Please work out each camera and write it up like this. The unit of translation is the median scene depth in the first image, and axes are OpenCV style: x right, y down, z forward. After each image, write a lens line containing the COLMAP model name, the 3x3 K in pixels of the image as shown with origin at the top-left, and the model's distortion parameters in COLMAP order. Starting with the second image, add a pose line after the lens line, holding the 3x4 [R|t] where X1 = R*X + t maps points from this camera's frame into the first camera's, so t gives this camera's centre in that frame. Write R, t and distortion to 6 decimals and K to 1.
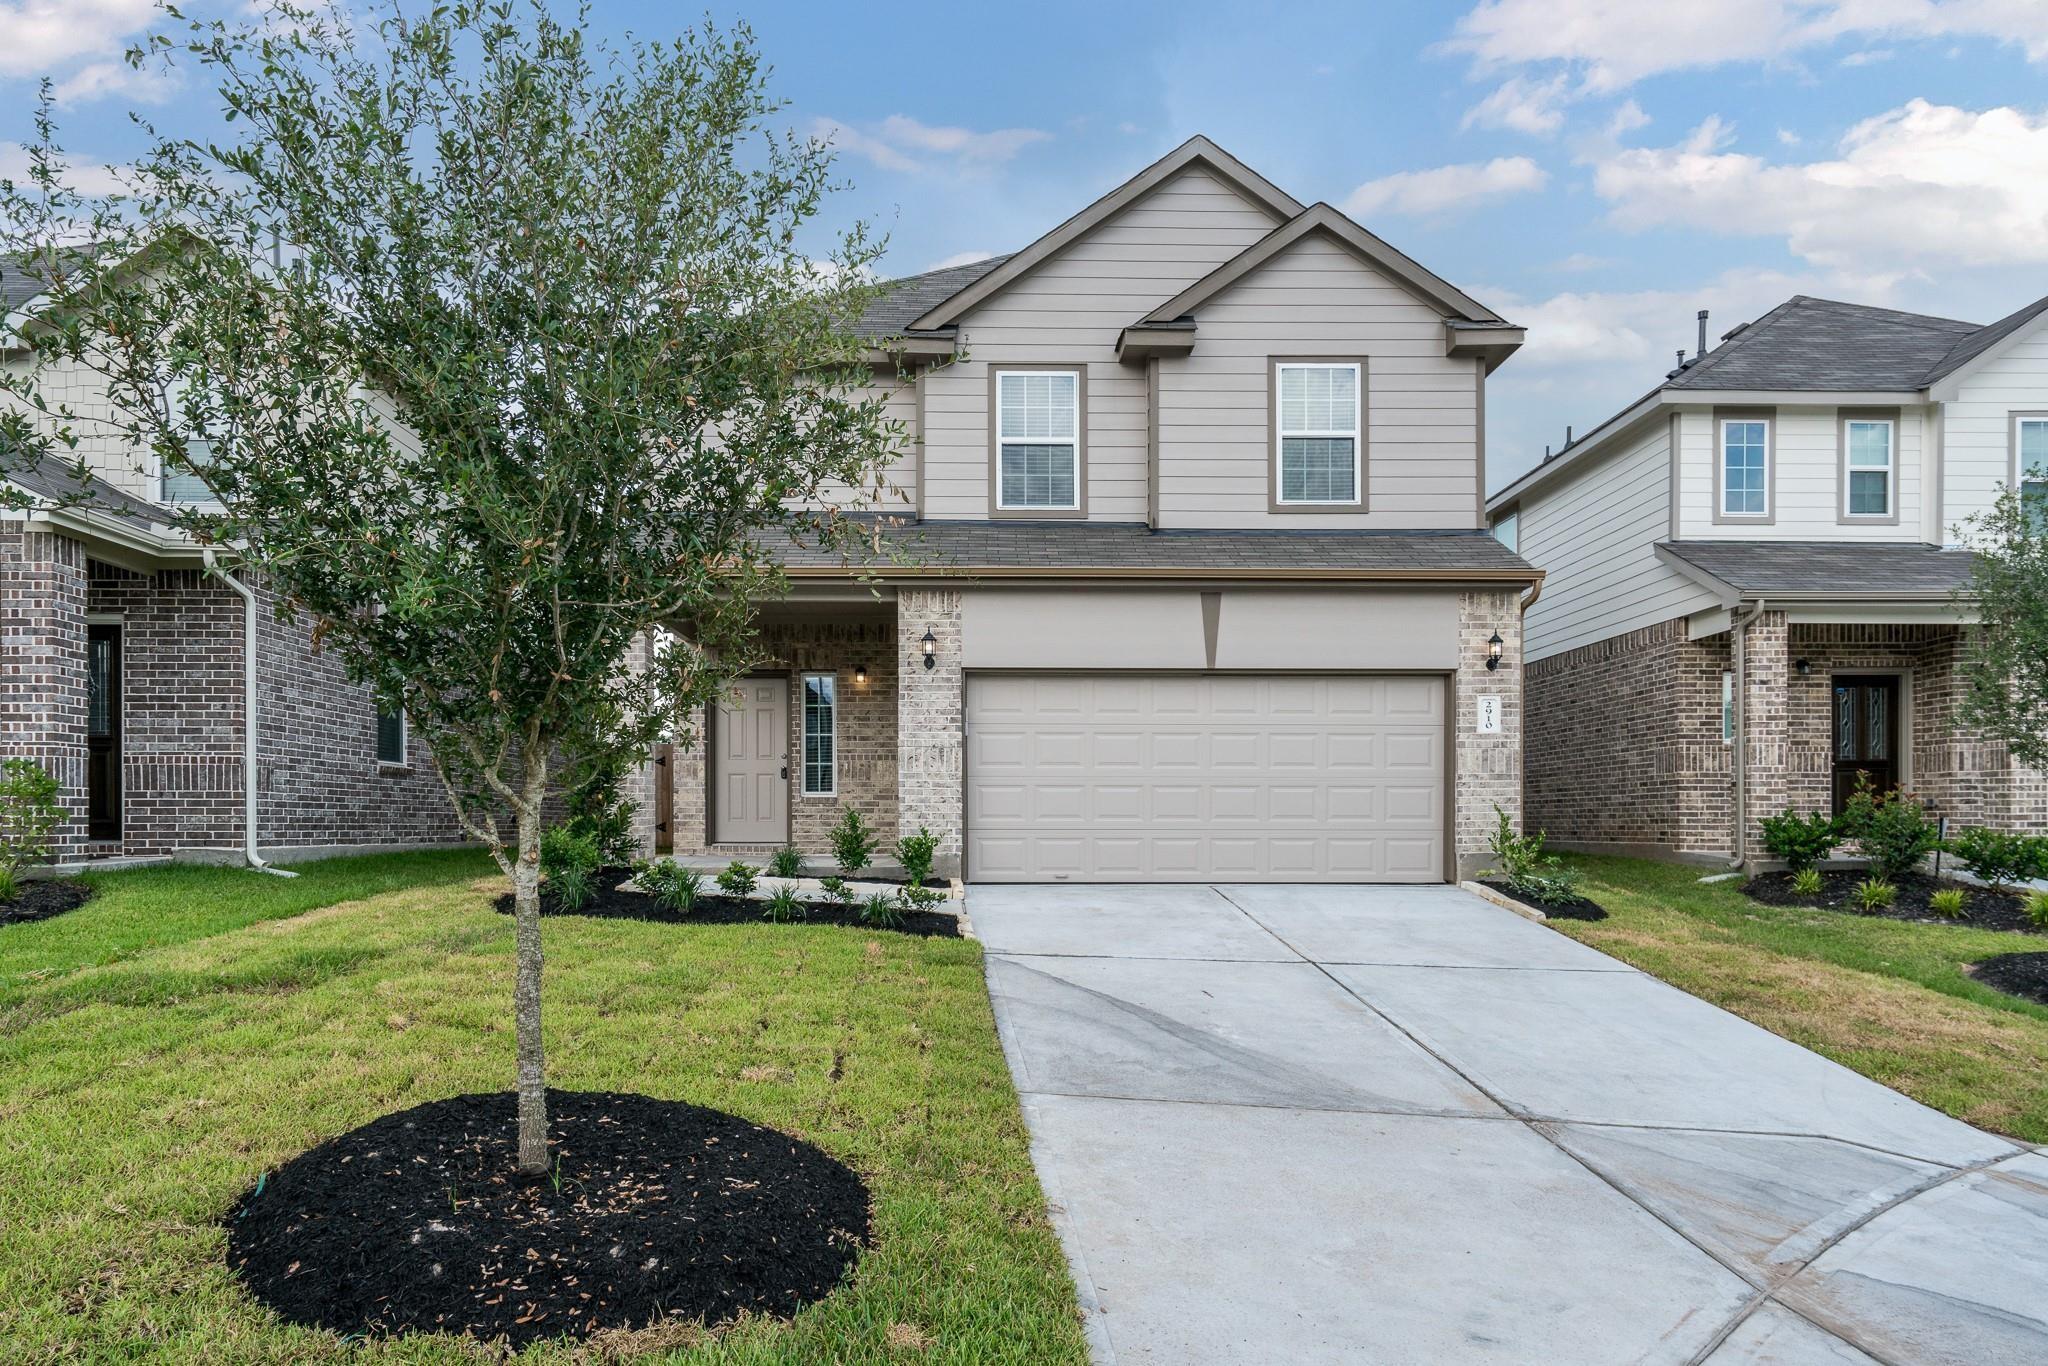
lens RADIAL K [[1343.7, 0, 996.5], [0, 1343.7, 817.3], [0, 0, 1]] dist [-0.002089, 0.005981]
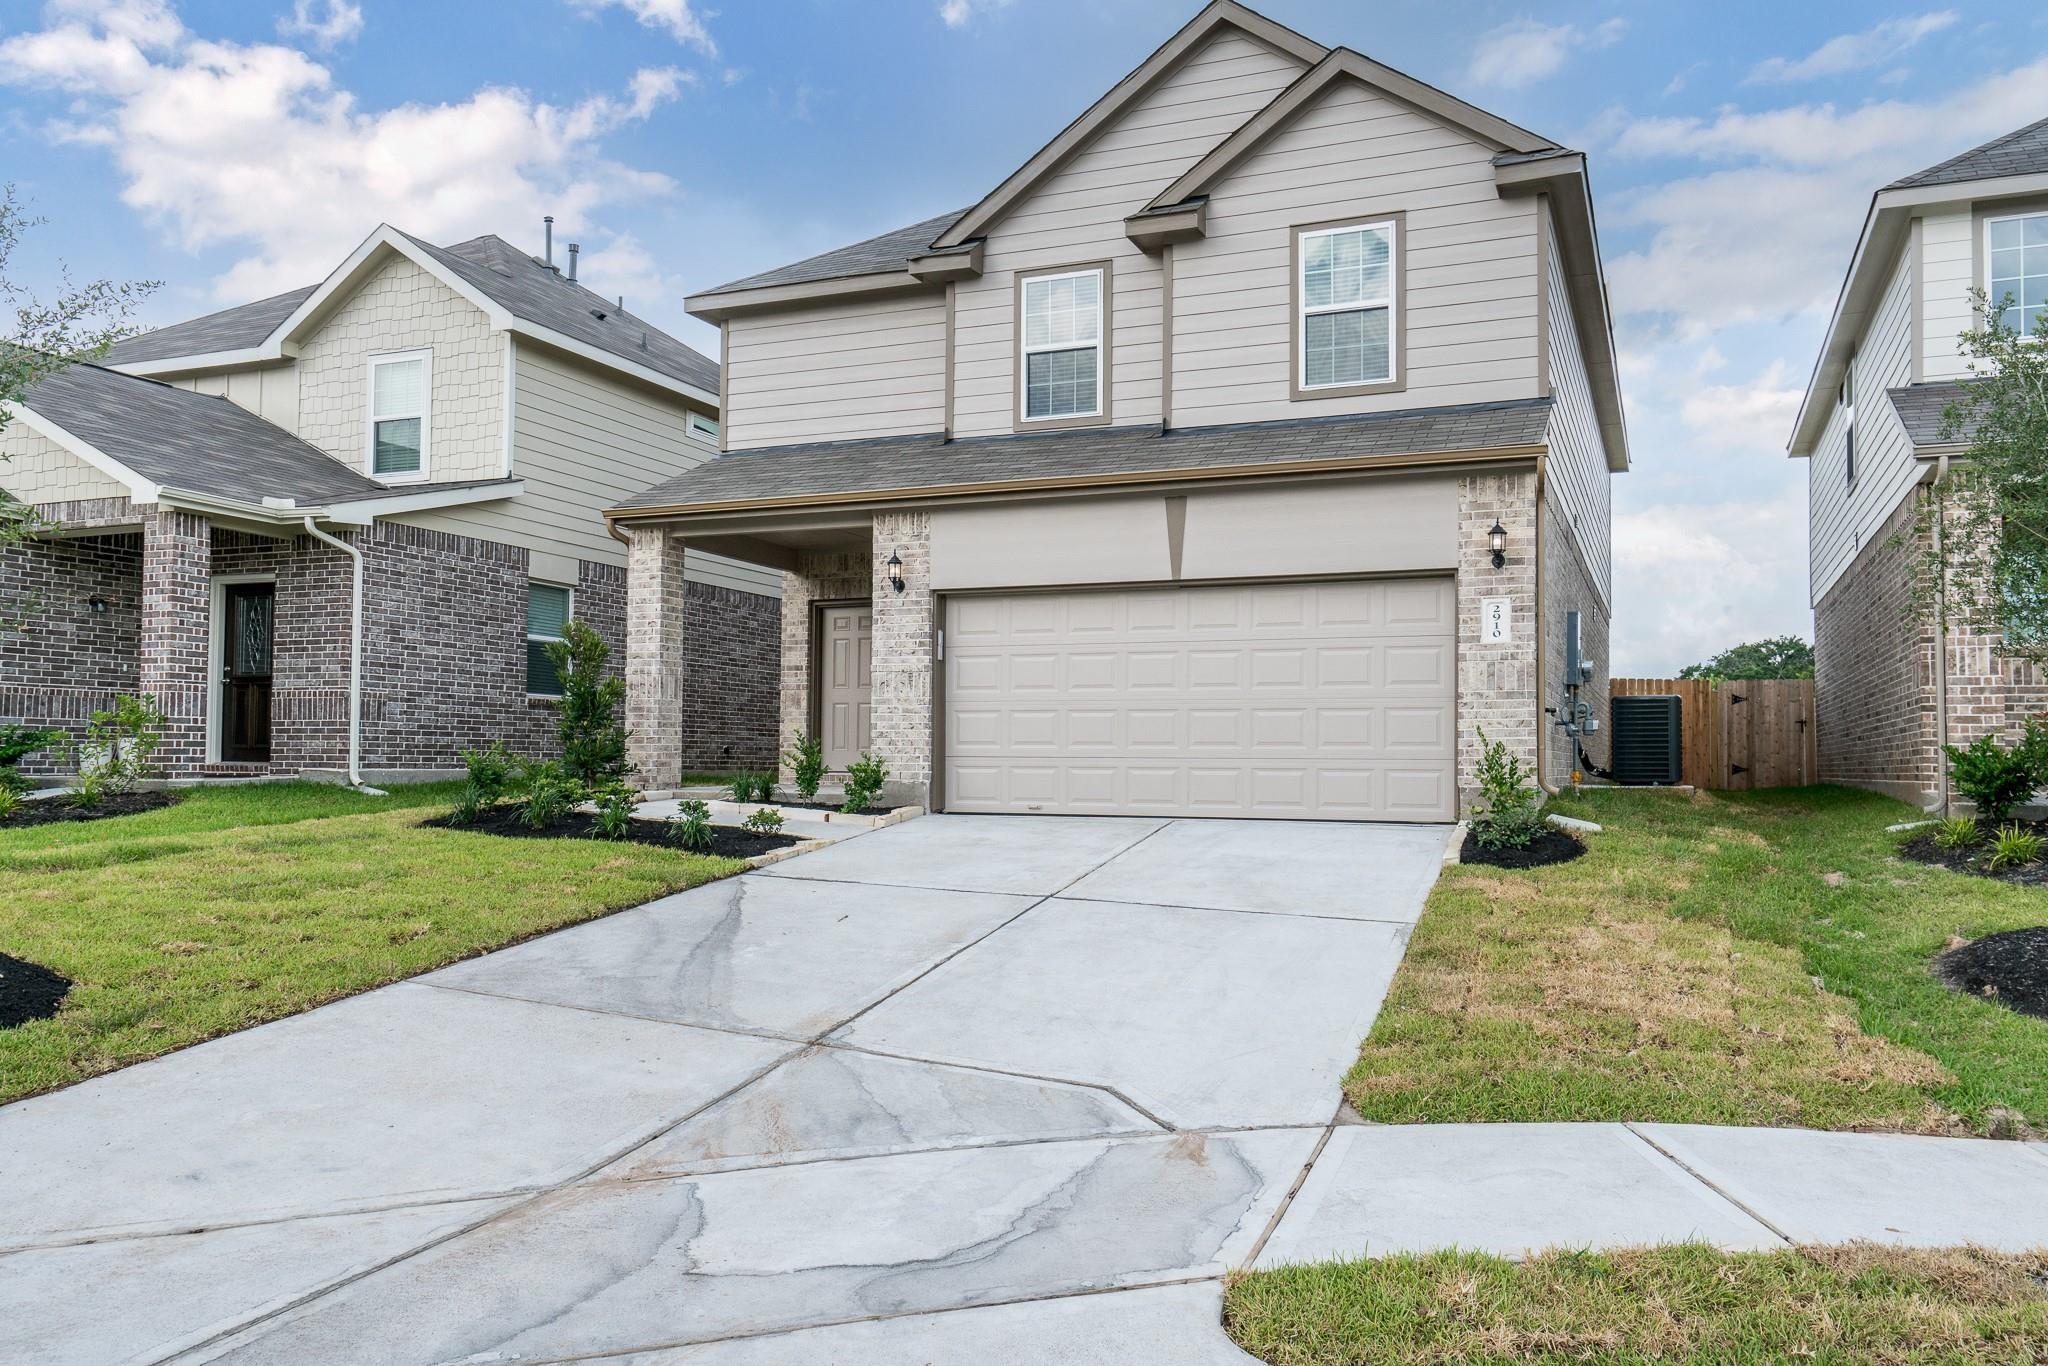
lens RADIAL K [[1505.3, 0, 1026.0], [0, 1505.3, 697.9], [0, 0, 1]] dist [0.004366, 0.007560]
pose [[0.920140, -0.011657, -0.391415, 0.458988], [-0.004538, 0.999172, -0.040426, 0.010558], [0.391562, 0.038974, 0.919326, 0.028628]]
